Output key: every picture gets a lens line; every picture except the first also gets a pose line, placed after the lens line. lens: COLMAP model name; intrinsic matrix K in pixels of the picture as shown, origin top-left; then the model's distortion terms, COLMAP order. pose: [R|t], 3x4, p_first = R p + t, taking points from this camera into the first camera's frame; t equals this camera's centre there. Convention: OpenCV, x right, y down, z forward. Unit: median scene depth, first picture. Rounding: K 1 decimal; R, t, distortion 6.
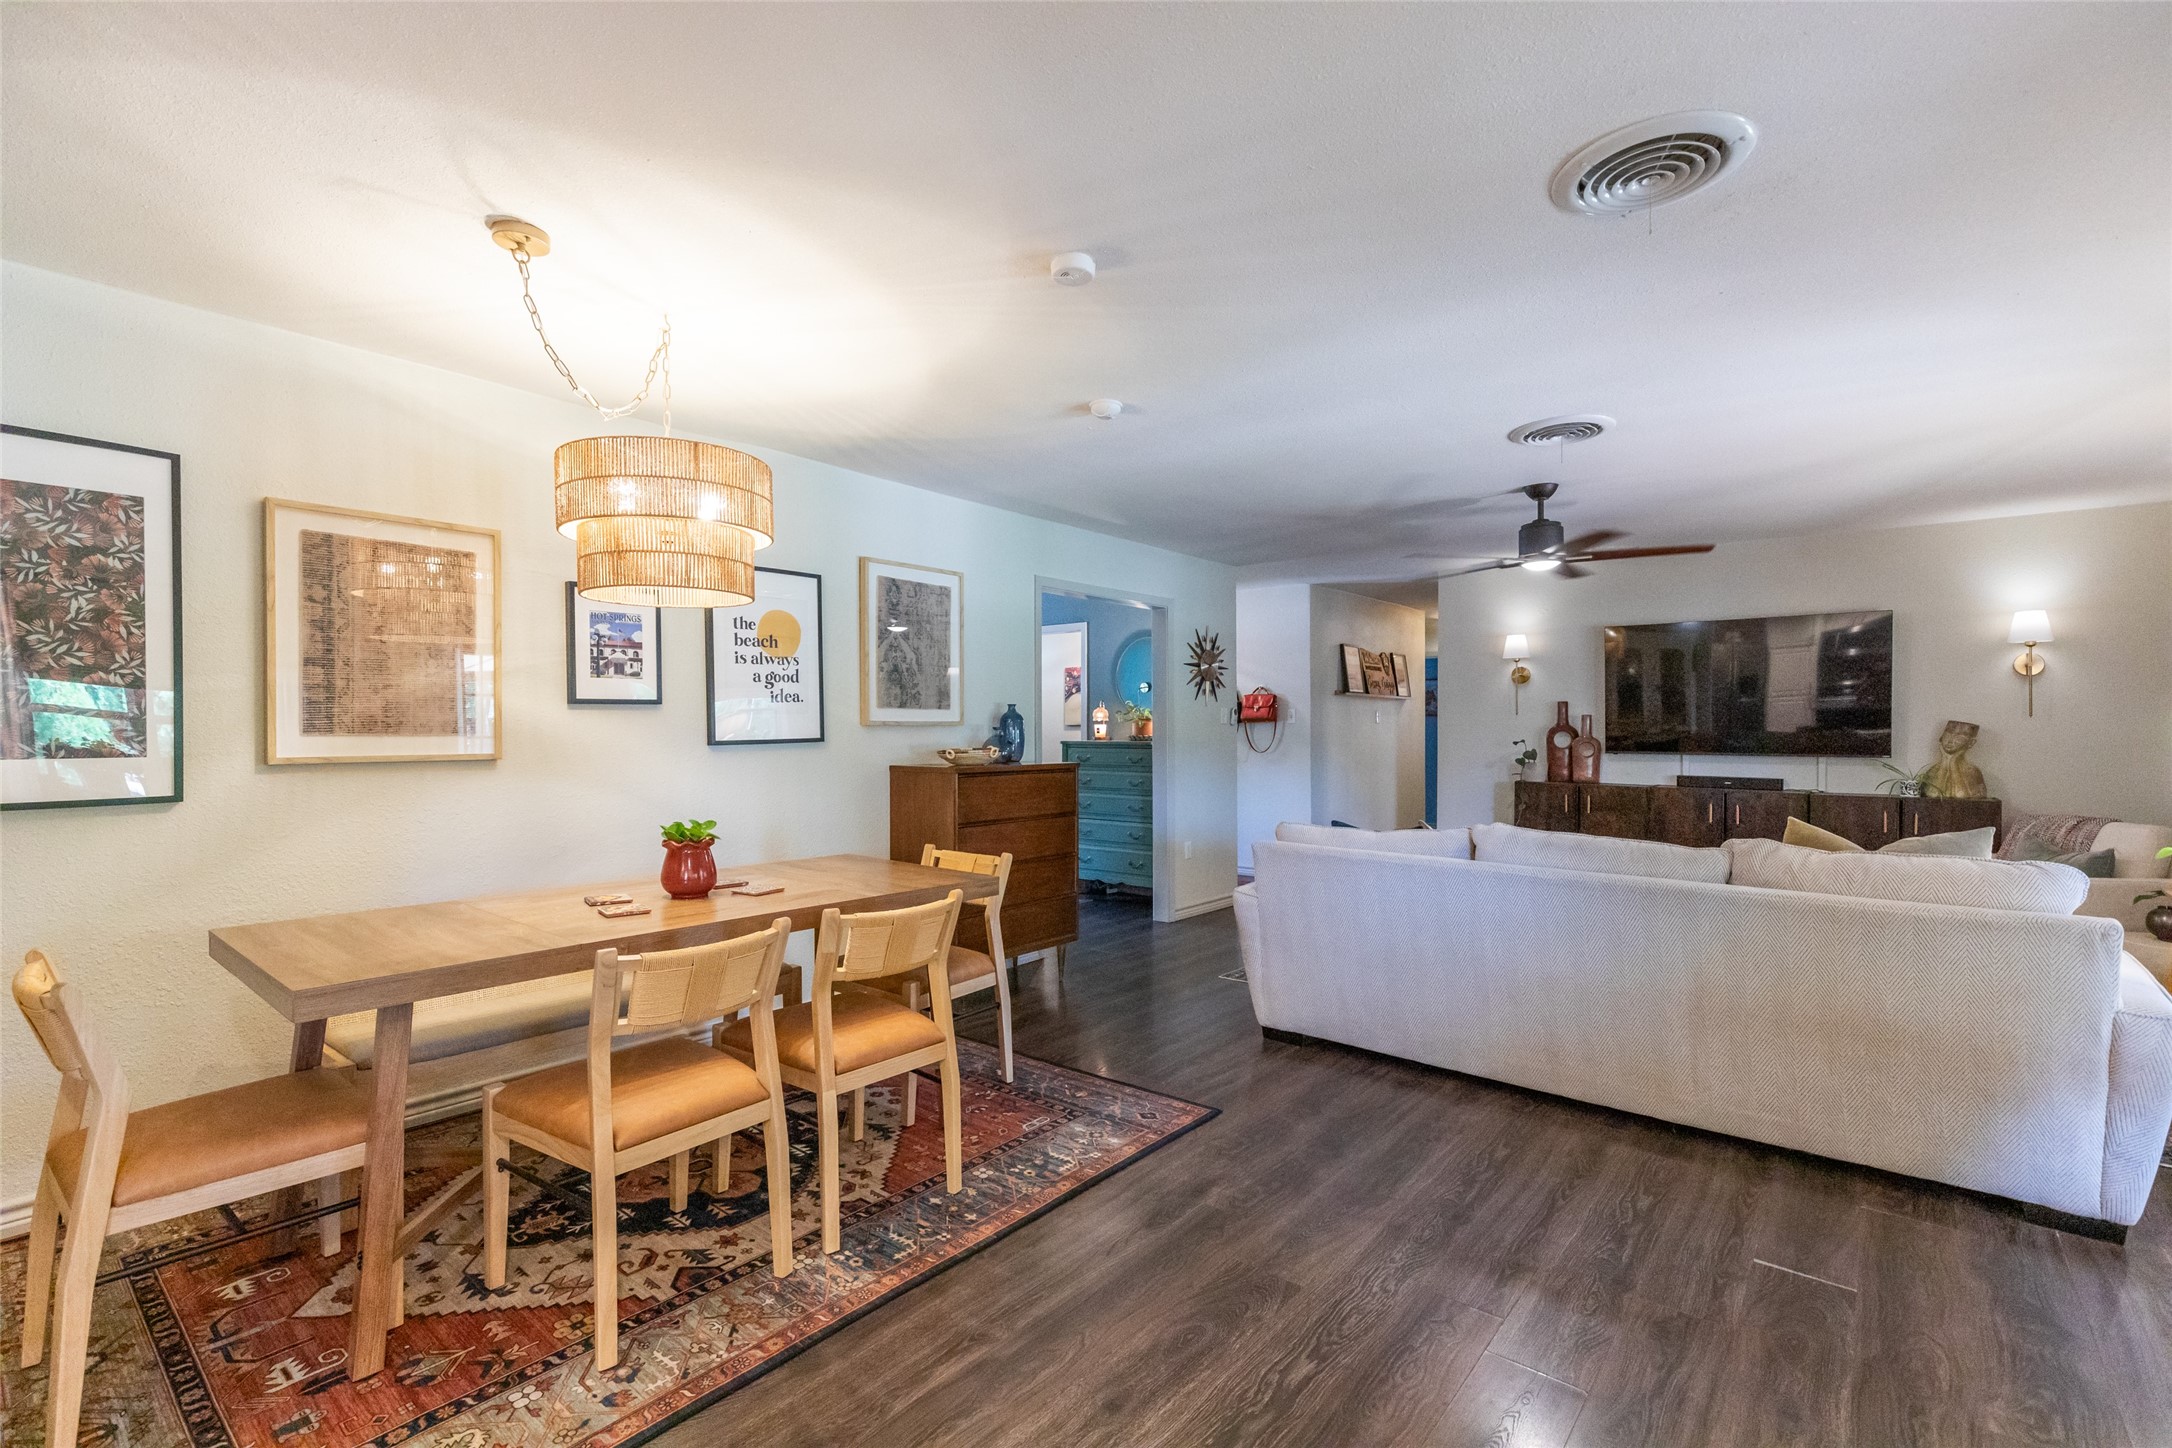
lens RADIAL K [[971.7, 0, 1082.7], [0, 971.7, 724.8], [0, 0, 1]] dist [0.010692, -0.000404]
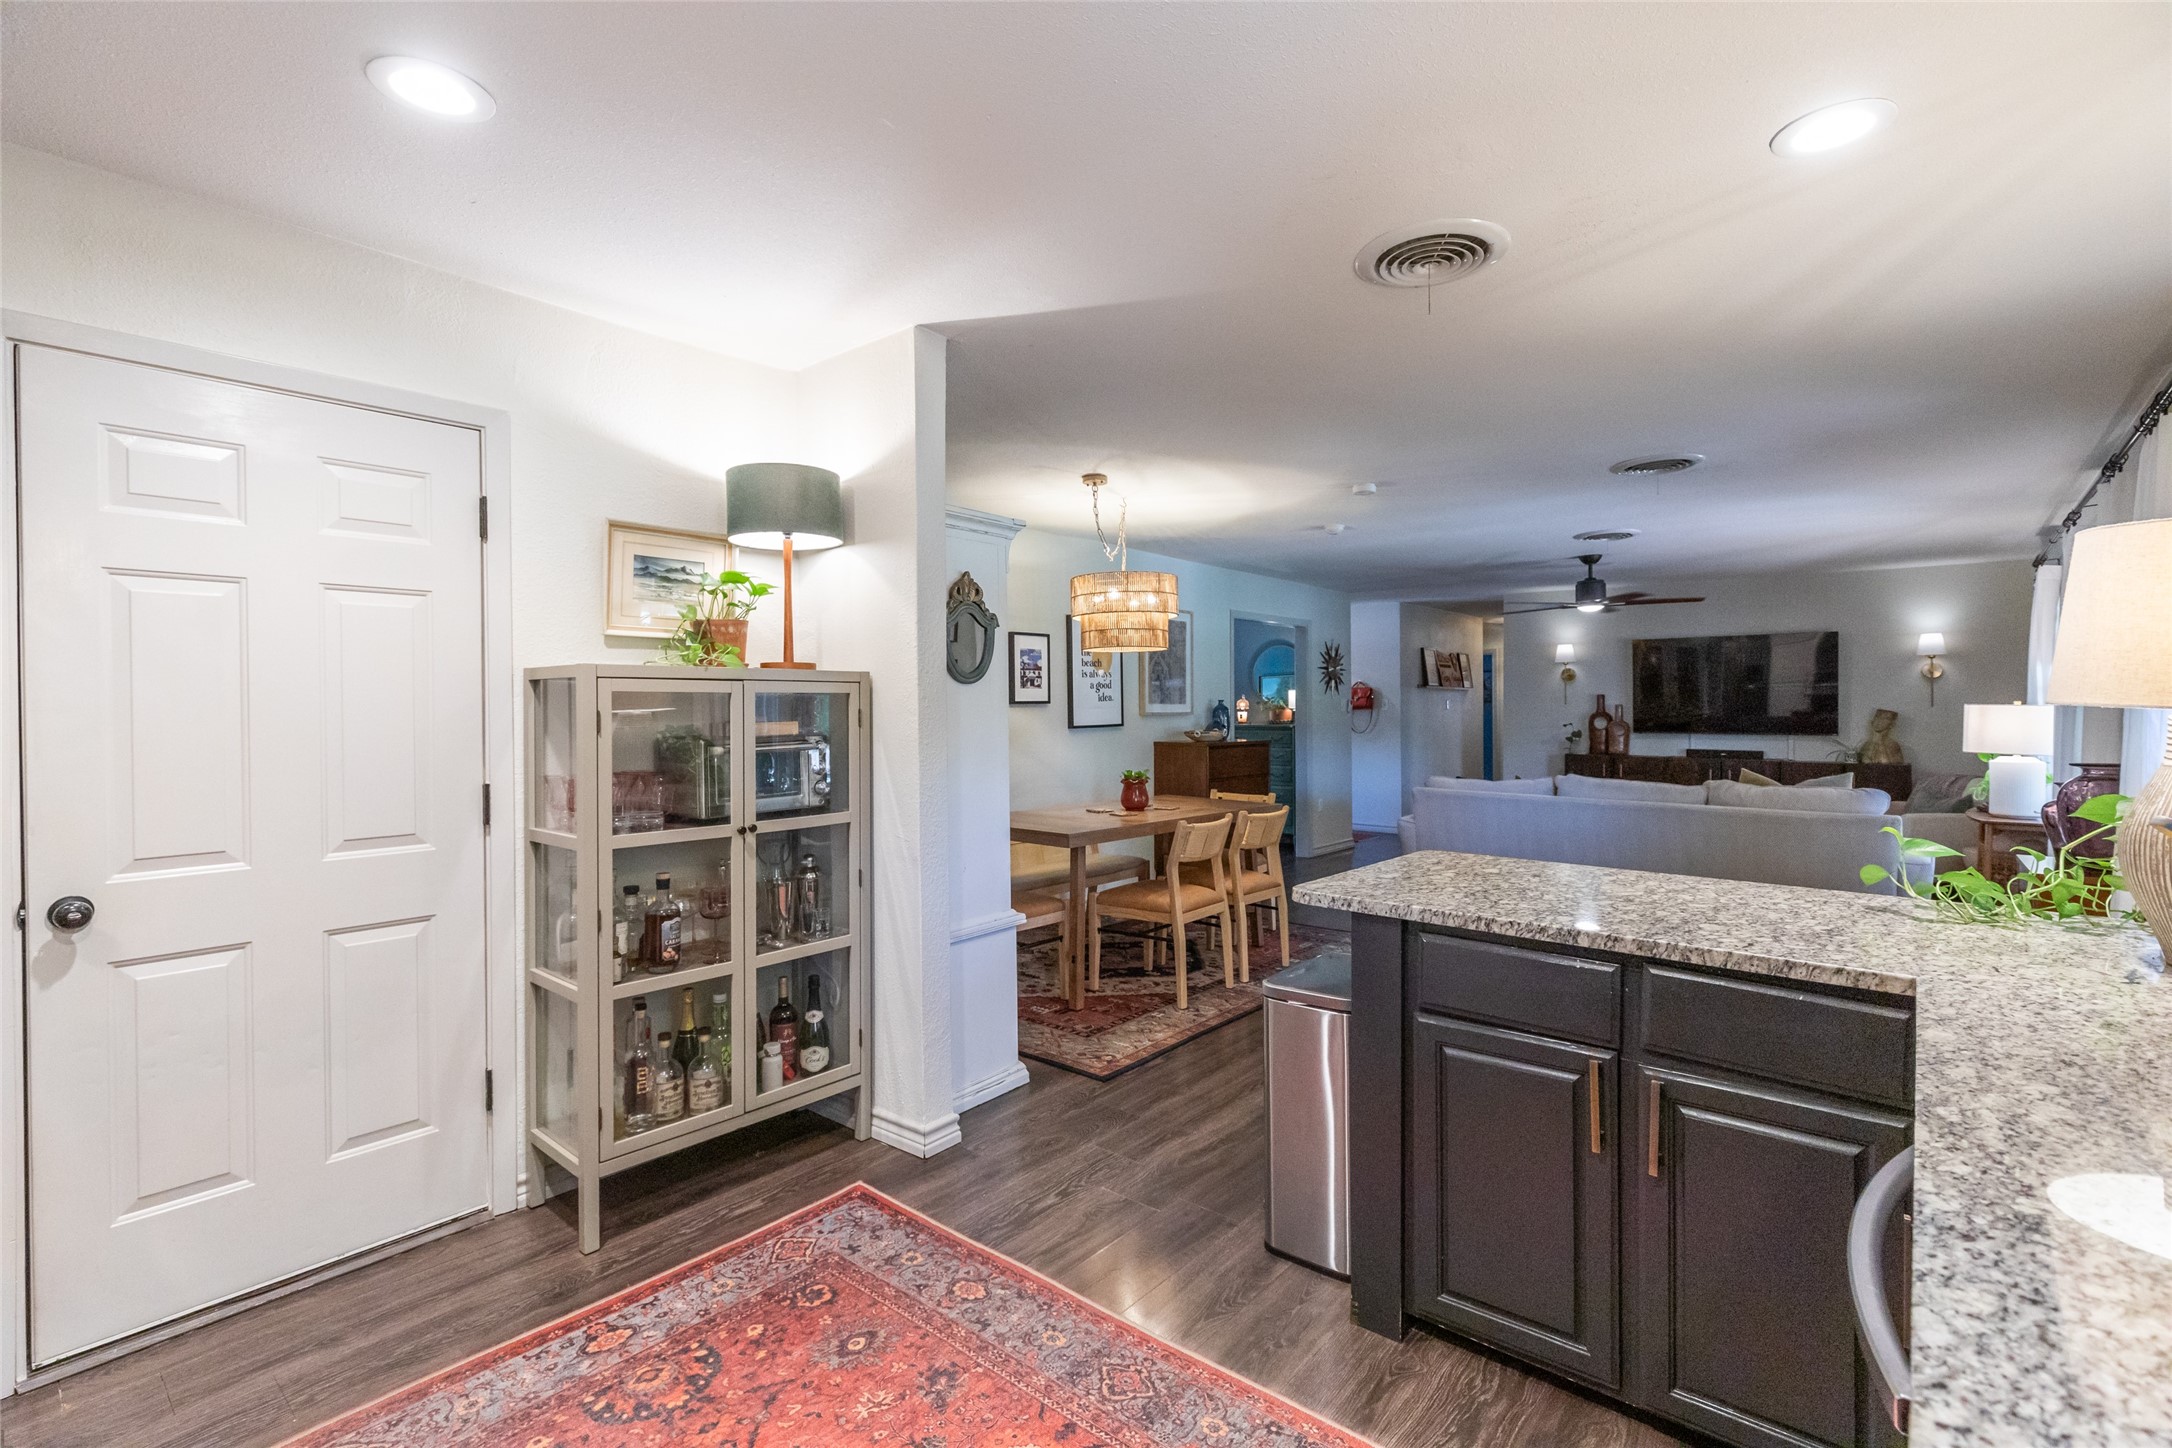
lens RADIAL K [[971.7, 0, 1089.0], [0, 971.7, 709.7], [0, 0, 1]] dist [0.010692, -0.000404]
pose [[0.999907, -0.003081, -0.013249, -0.250955], [0.003111, 0.999993, 0.002217, -0.010422], [0.013242, -0.002258, 0.999910, -0.454478]]
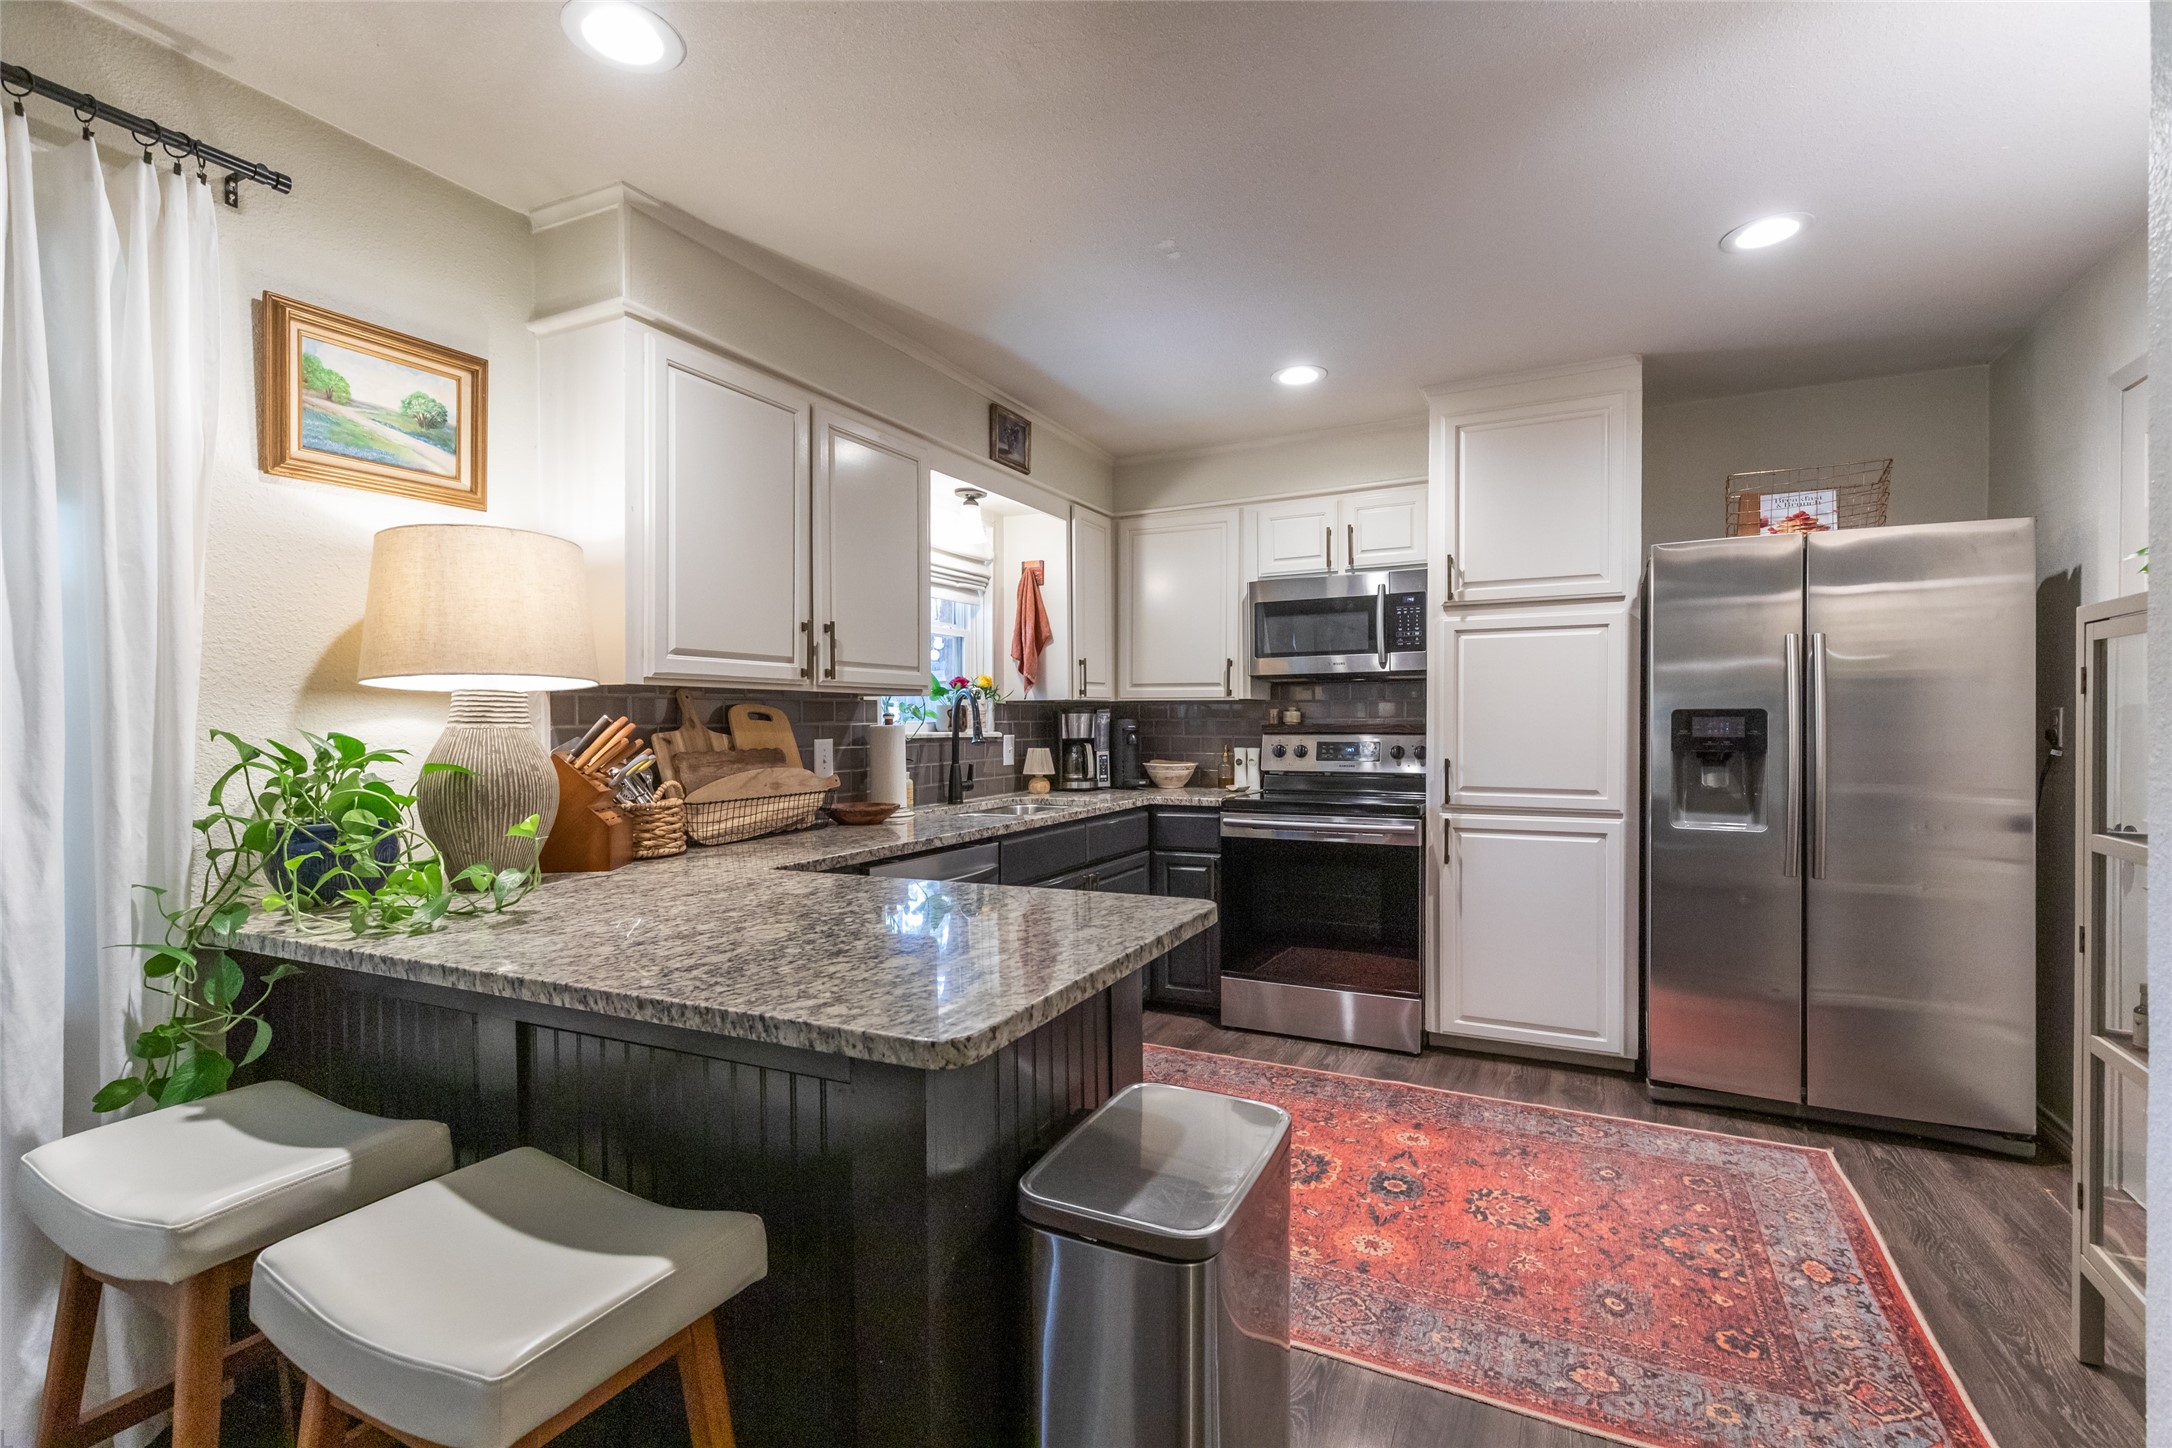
lens RADIAL K [[971.7, 0, 1086.2], [0, 971.7, 737.1], [0, 0, 1]] dist [0.010692, -0.000404]
pose [[-0.975393, 0.012597, -0.220115, -0.055447], [0.009225, 0.999824, 0.016342, 0.006644], [0.220282, 0.013910, -0.975337, 0.277547]]
